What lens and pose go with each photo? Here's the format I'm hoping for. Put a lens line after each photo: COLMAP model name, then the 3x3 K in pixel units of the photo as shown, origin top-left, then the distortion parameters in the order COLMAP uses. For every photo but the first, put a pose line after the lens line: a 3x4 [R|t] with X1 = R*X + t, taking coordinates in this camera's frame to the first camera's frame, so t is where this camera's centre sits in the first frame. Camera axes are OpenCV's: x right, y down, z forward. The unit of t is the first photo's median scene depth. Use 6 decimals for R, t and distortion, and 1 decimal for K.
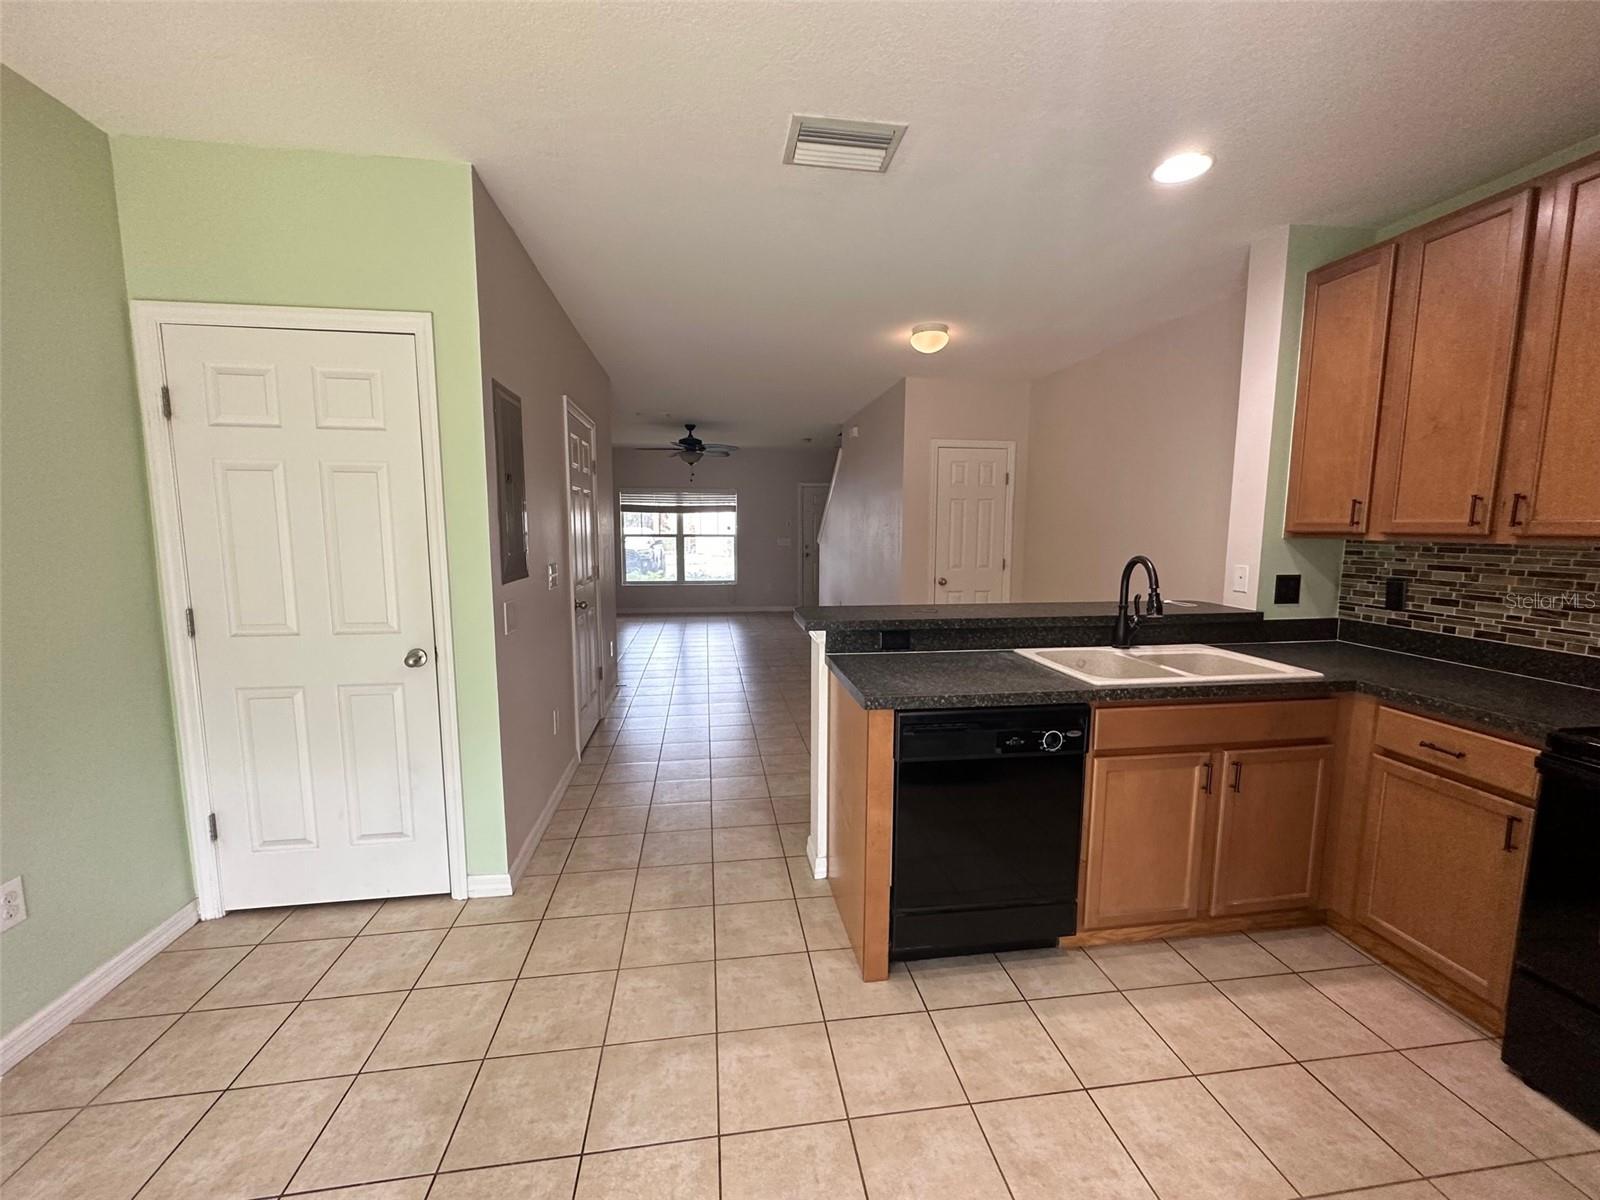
lens RADIAL K [[636.9, 0, 796.5], [0, 636.9, 598.2], [0, 0, 1]] dist [-0.003624, 0.000771]
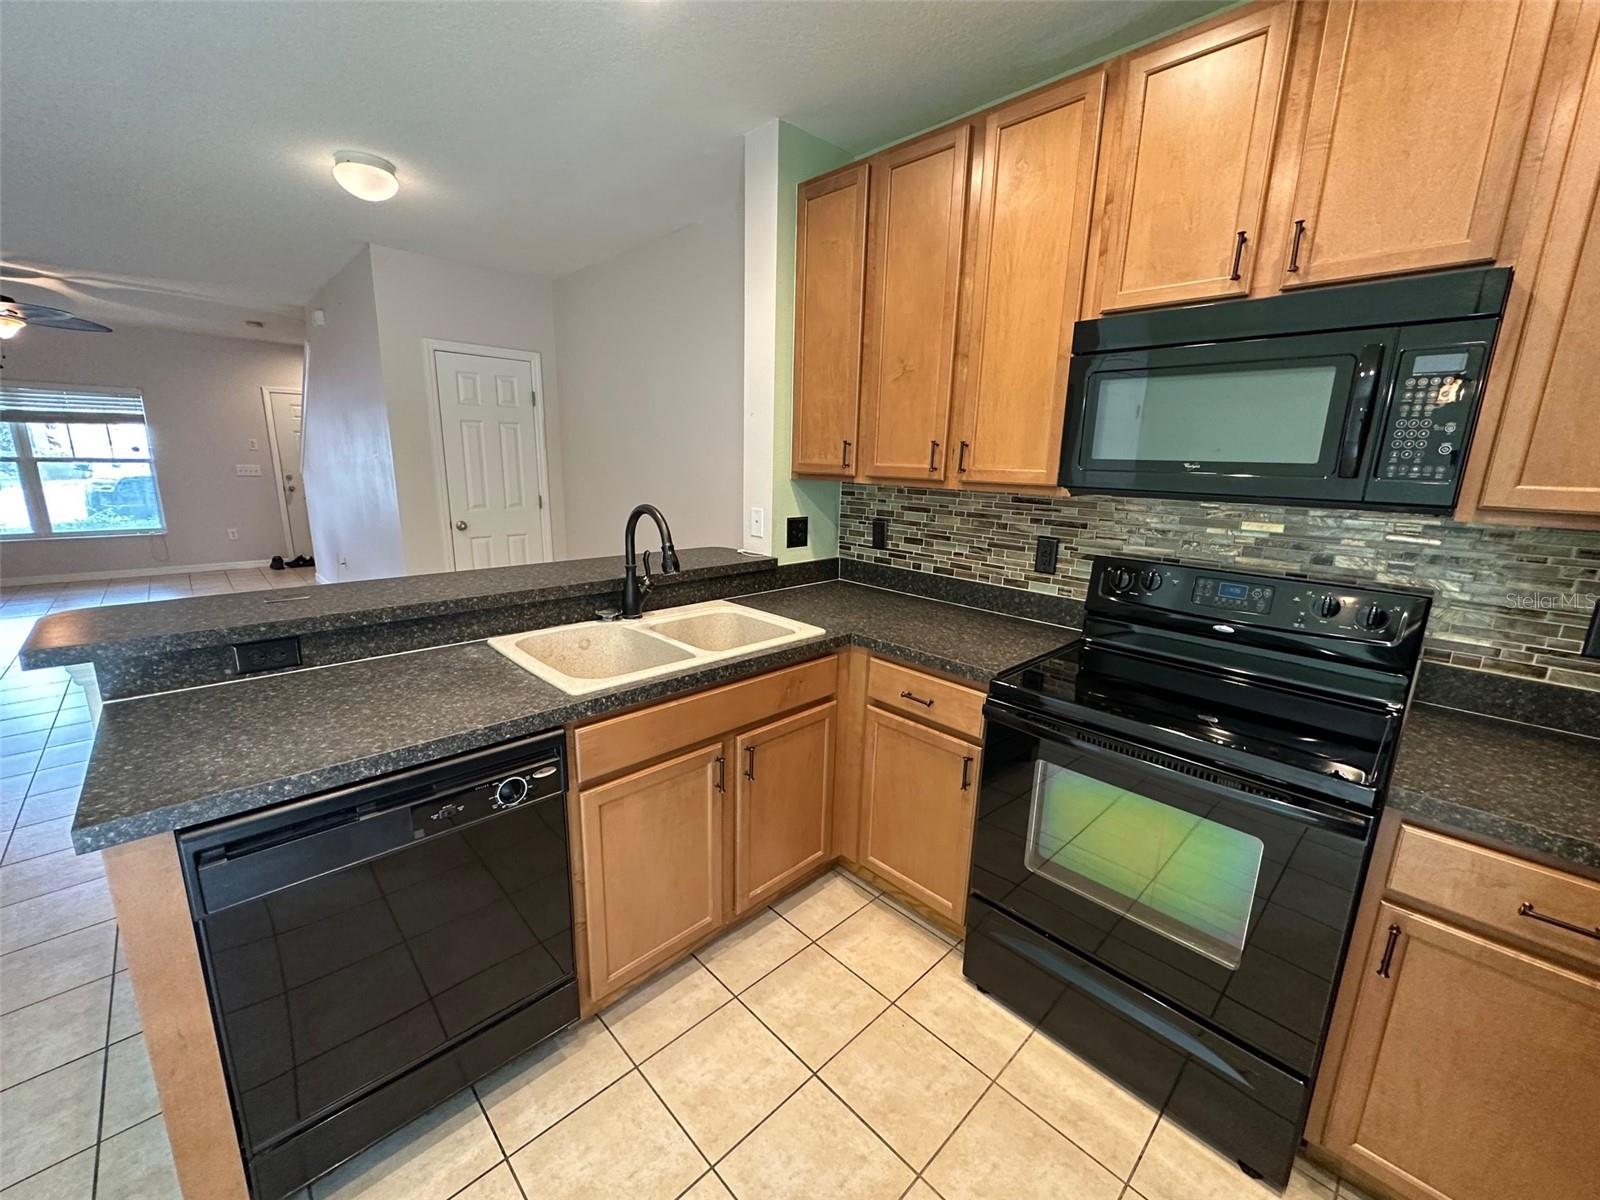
lens RADIAL K [[636.9, 0, 797.9], [0, 636.9, 598.5], [0, 0, 1]] dist [-0.003624, 0.000771]
pose [[0.808696, -0.110956, 0.577668, 0.252562], [0.044898, 0.990827, 0.127459, -0.047841], [-0.586511, -0.077139, 0.806259, 0.261897]]
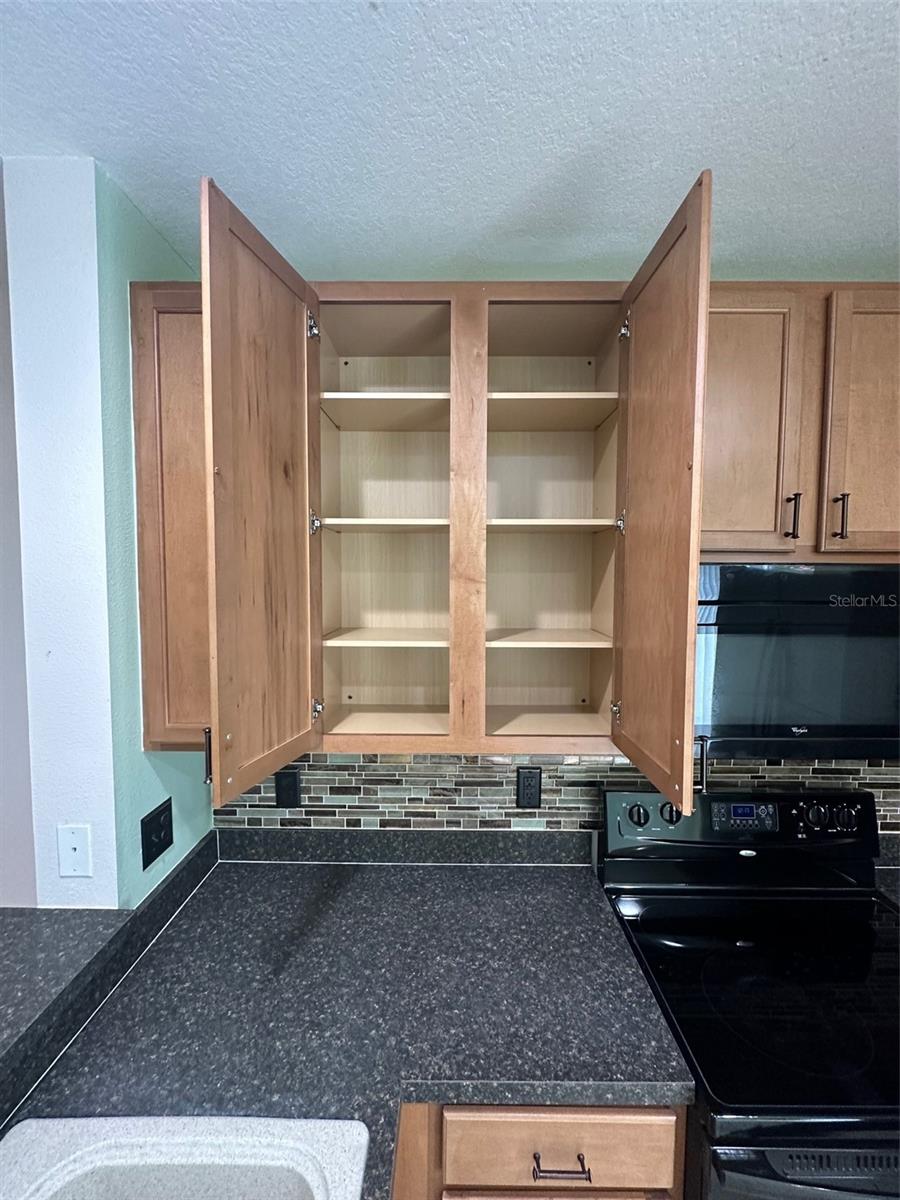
lens RADIAL K [[477.6, 0, 453.1], [0, 477.6, 600.0], [0, 0, 1]] dist [-0.003624, 0.000771]
pose [[0.143491, -0.053571, 0.988201, 0.503066], [0.111181, 0.993085, 0.037691, -0.264821], [-0.983387, 0.104461, 0.148454, 0.825977]]
